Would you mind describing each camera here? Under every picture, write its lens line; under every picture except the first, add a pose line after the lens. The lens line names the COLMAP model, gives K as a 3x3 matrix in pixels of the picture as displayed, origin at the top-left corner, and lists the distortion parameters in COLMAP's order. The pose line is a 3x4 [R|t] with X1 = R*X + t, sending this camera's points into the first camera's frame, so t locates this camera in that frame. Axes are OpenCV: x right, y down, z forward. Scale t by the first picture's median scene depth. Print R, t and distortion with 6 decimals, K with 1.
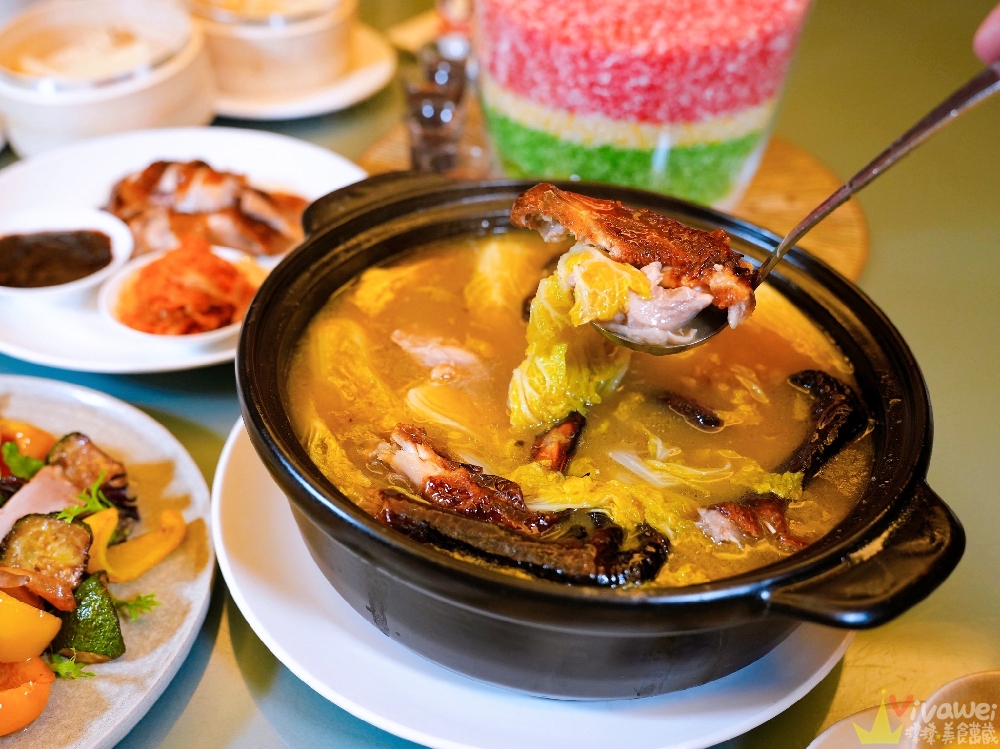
lens RADIAL K [[1162.8, 0, 500.0], [0, 1162.8, 374.5], [0, 0, 1]] dist [0.037327, 0.062255]
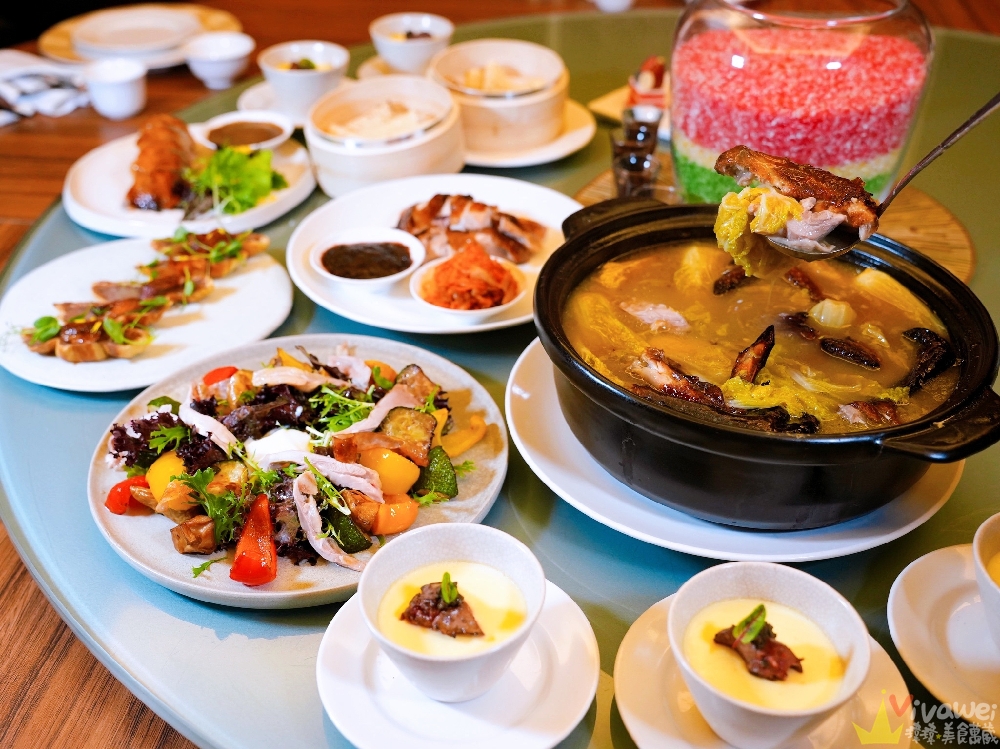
lens RADIAL K [[1162.8, 0, 500.0], [0, 1162.8, 374.5], [0, 0, 1]] dist [0.037327, 0.062255]
pose [[0.993887, 0.022972, -0.107989, -0.073497], [-0.029163, 0.997999, -0.056110, 0.118245], [0.106484, 0.058917, 0.992567, -0.393616]]
